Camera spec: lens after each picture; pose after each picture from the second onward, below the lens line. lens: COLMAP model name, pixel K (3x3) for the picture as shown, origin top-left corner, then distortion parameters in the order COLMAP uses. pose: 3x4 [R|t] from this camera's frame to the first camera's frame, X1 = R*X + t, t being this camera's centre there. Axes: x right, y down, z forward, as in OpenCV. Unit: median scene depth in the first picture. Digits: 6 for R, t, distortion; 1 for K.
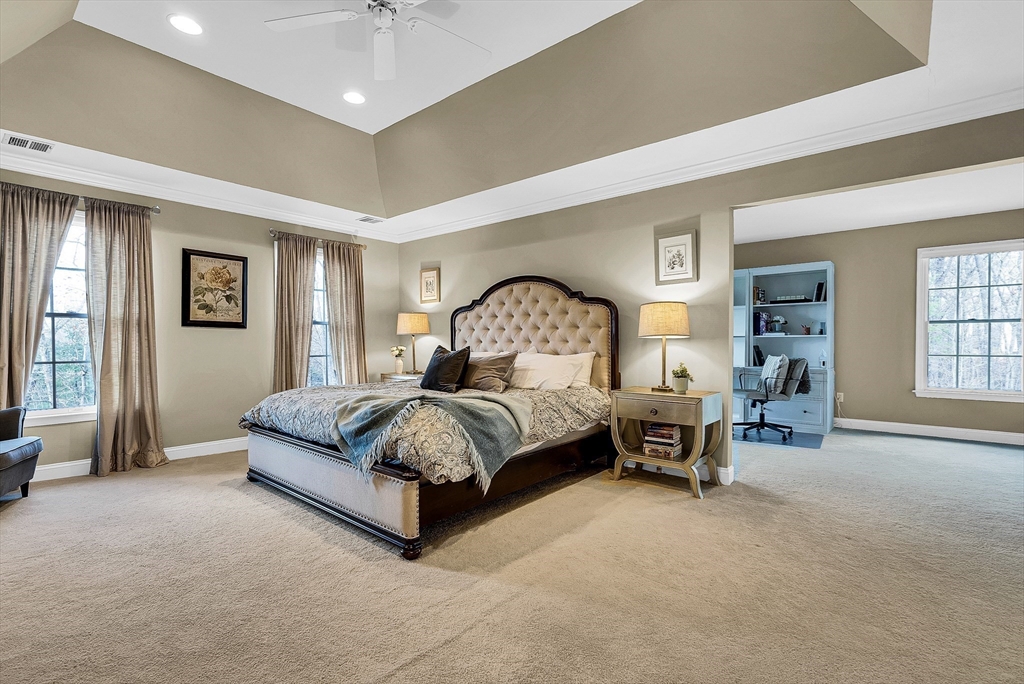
lens RADIAL K [[469.8, 0, 504.1], [0, 469.8, 346.3], [0, 0, 1]] dist [-0.009064, 0.002765]
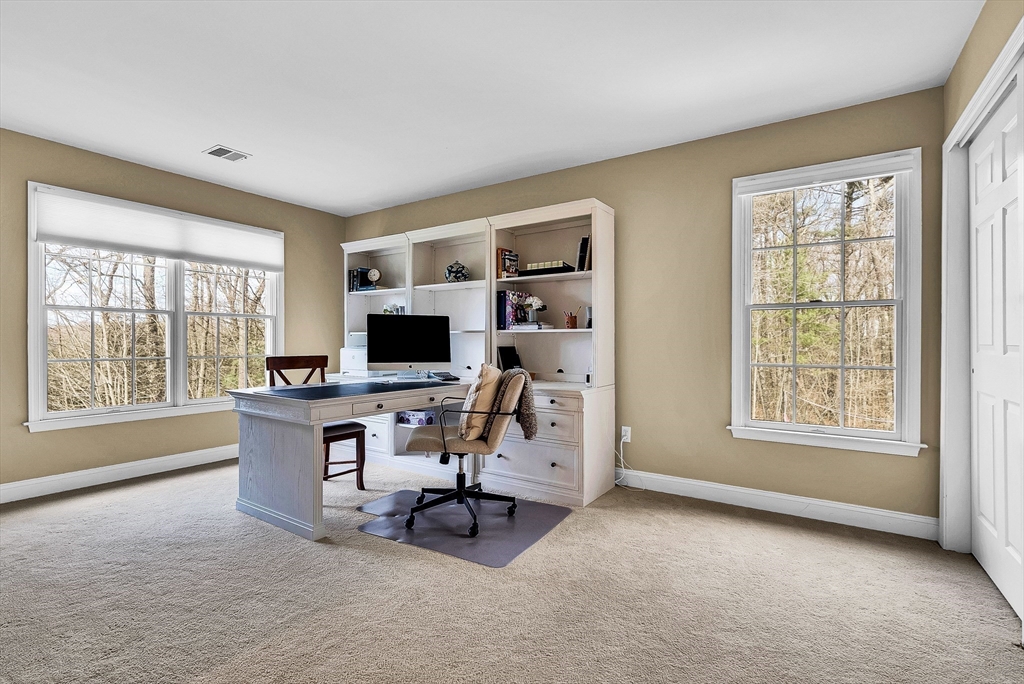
lens RADIAL K [[469.8, 0, 503.7], [0, 469.8, 340.2], [0, 0, 1]] dist [-0.009064, 0.002765]
pose [[0.993995, 0.002308, 0.109401, 0.735863], [-0.001540, 0.999974, -0.007098, -0.008438], [-0.109414, 0.006886, 0.993972, 0.626360]]
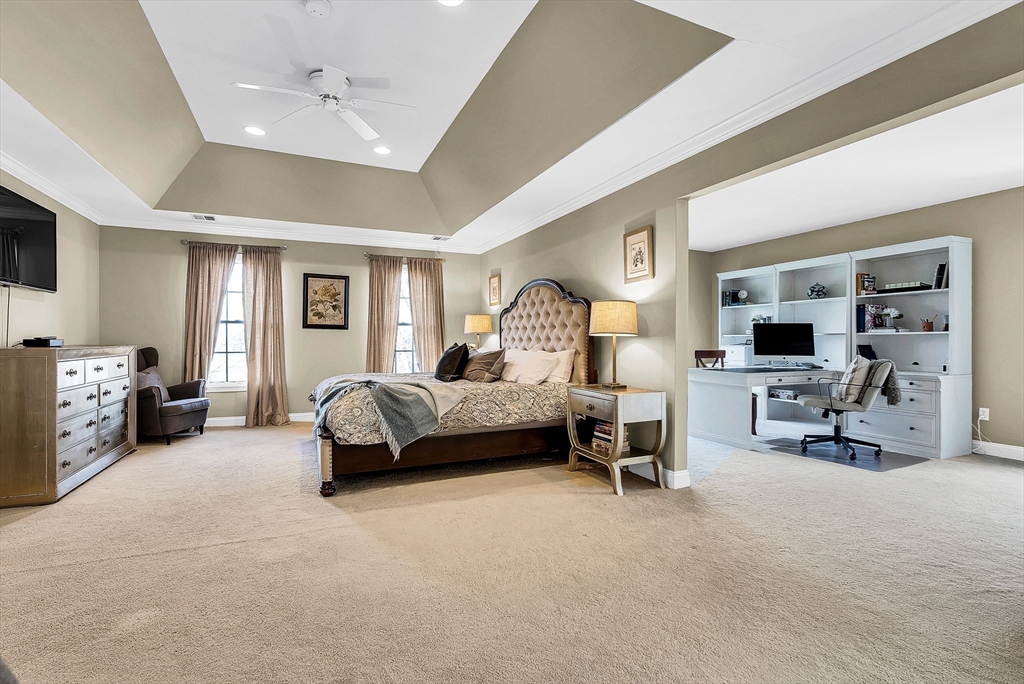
lens RADIAL K [[469.8, 0, 511.6], [0, 469.8, 343.5], [0, 0, 1]] dist [-0.009064, 0.002765]
pose [[0.903589, 0.004738, -0.428374, 0.520122], [-0.005732, 0.999983, -0.001032, 0.000689], [0.428362, 0.003388, 0.903601, -0.009364]]
